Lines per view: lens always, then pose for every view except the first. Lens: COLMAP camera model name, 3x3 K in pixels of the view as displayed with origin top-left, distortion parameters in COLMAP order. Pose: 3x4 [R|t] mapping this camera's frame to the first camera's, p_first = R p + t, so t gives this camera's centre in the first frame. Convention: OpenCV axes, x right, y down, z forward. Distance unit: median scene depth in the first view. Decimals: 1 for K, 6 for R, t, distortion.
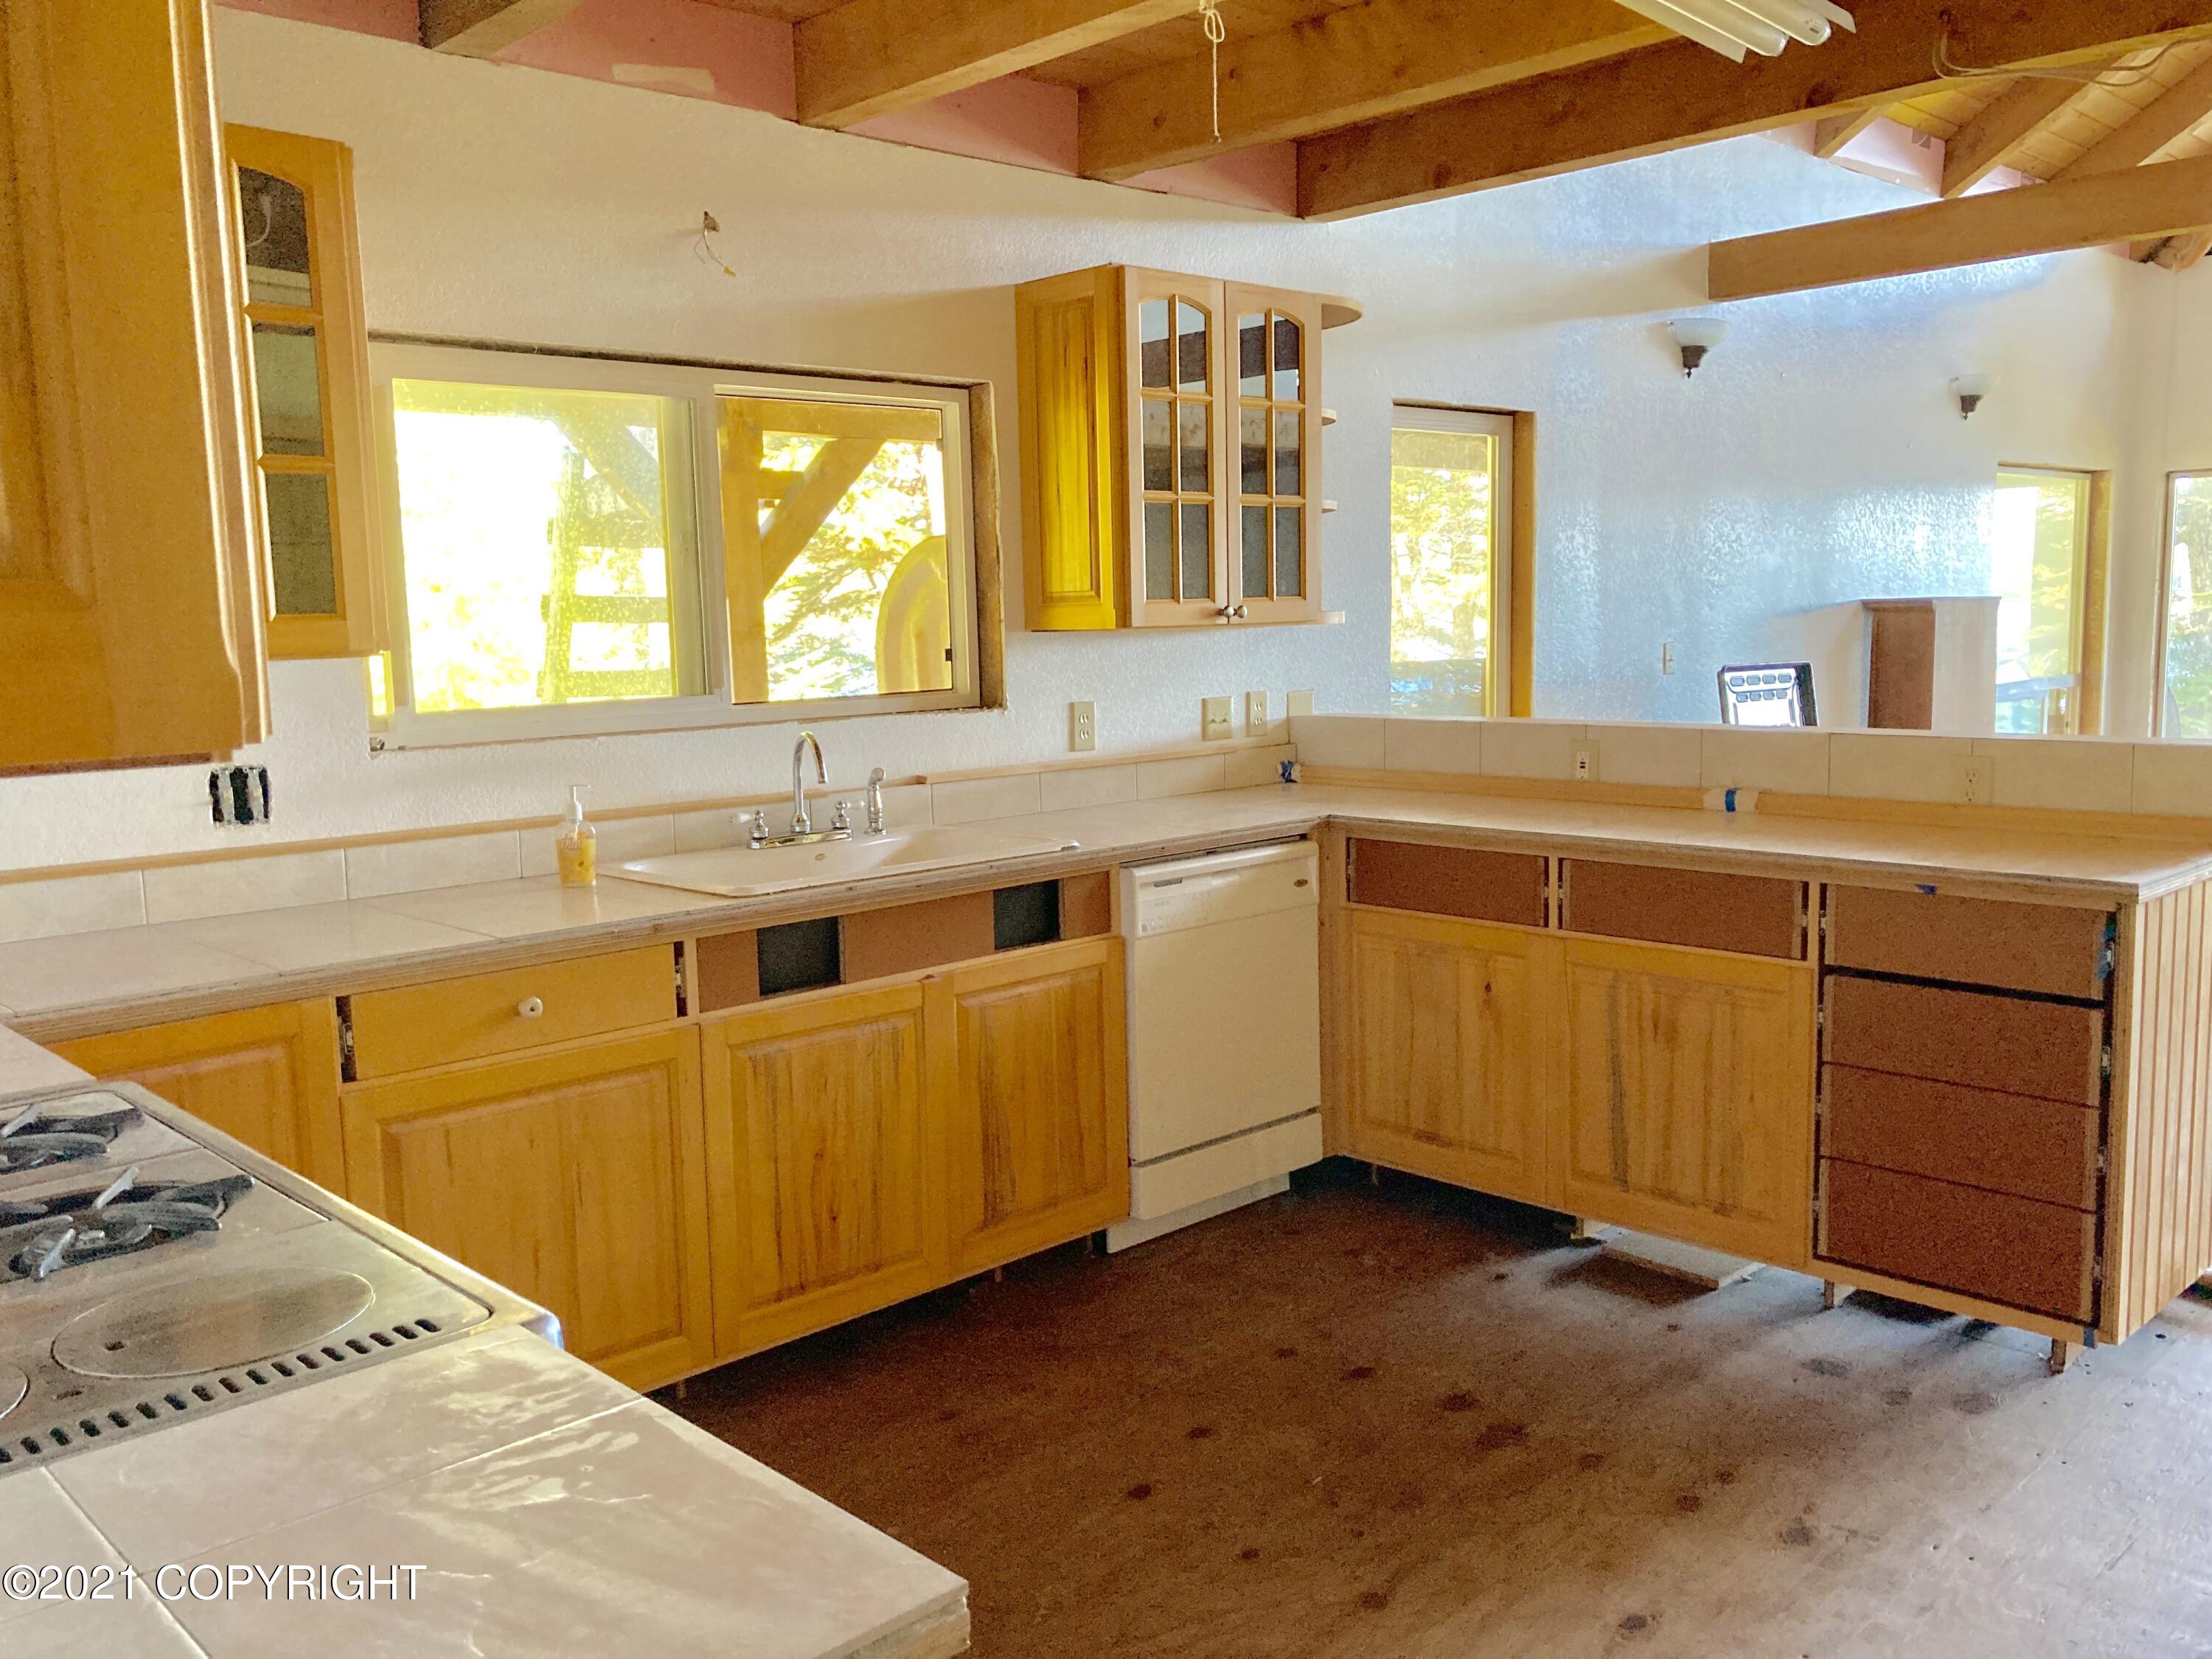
lens RADIAL K [[1800.2, 0, 1179.5], [0, 1800.2, 812.2], [0, 0, 1]] dist [0.040446, -0.056970]
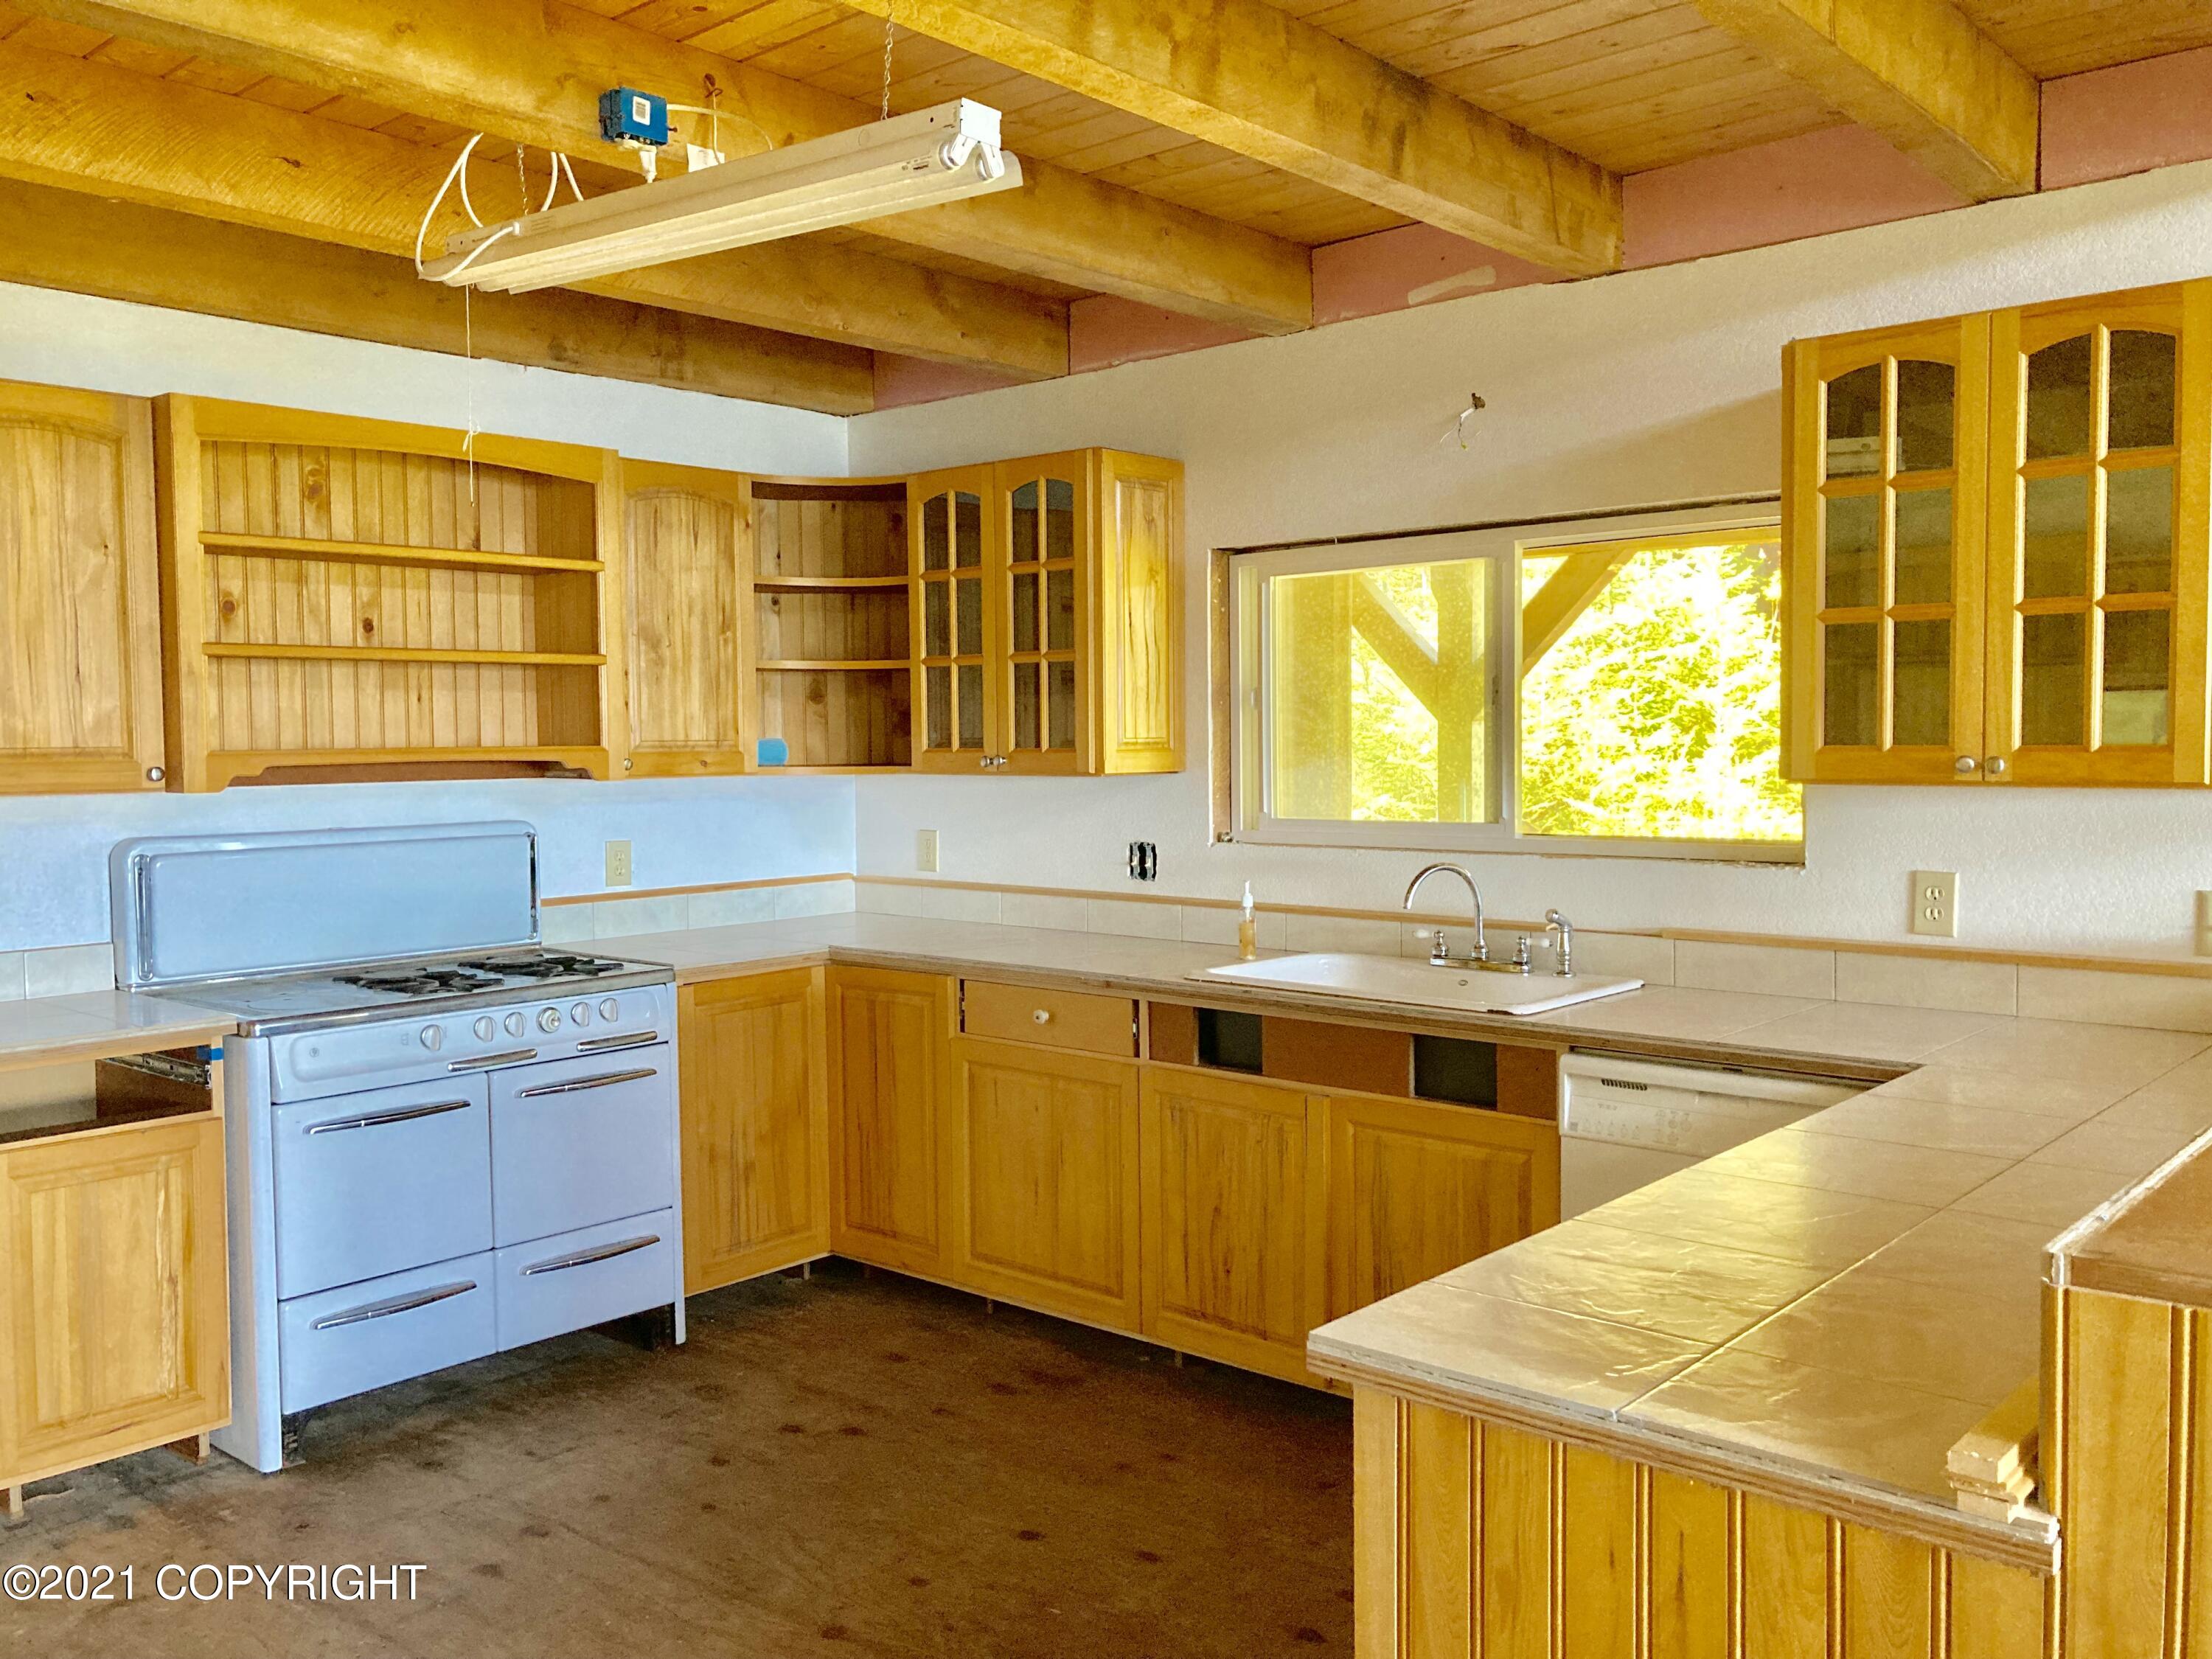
lens RADIAL K [[1800.2, 0, 1101.9], [0, 1800.2, 805.5], [0, 0, 1]] dist [0.040446, -0.056970]
pose [[0.076145, 0.060101, -0.995284, 0.904594], [-0.109541, 0.992644, 0.051561, -0.118830], [0.991061, 0.105098, 0.082169, 0.755264]]
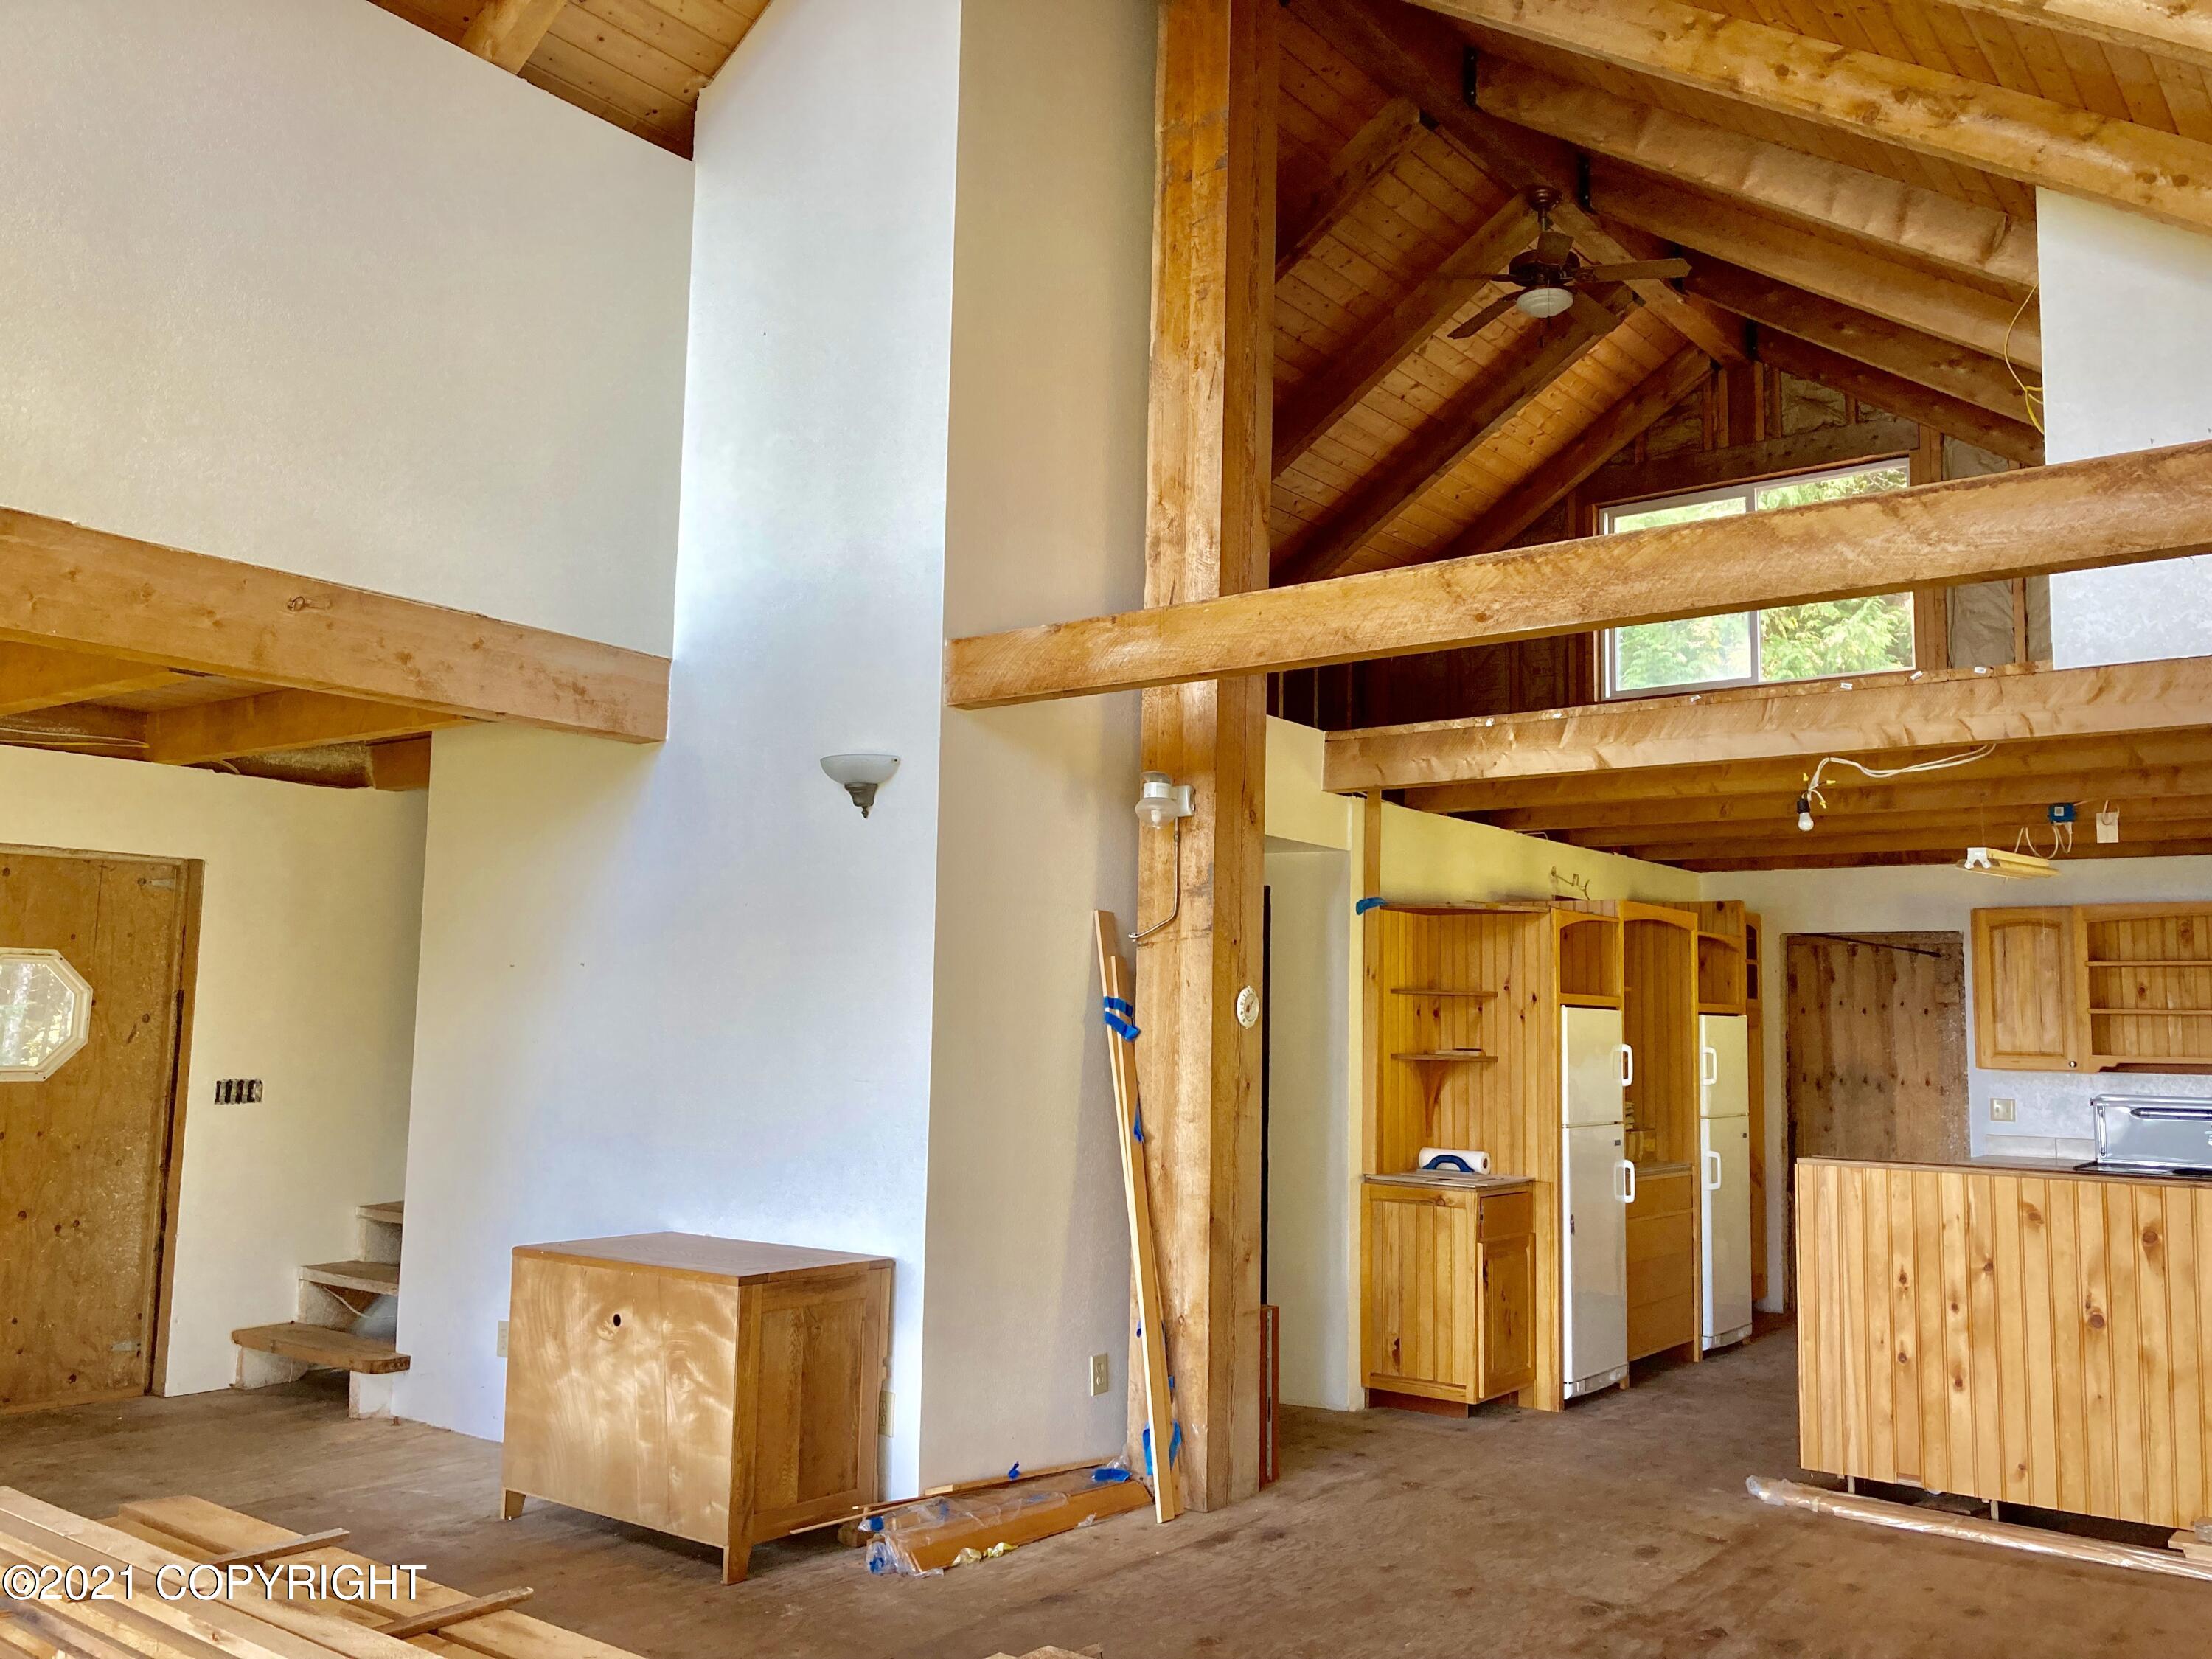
lens RADIAL K [[1800.2, 0, 1100.4], [0, 1800.2, 845.3], [0, 0, 1]] dist [0.040446, -0.056970]
pose [[-0.990402, -0.014390, -0.137462, 1.497498], [-0.016853, 0.999717, 0.016770, -0.347042], [0.137182, 0.018925, -0.990365, 2.608635]]
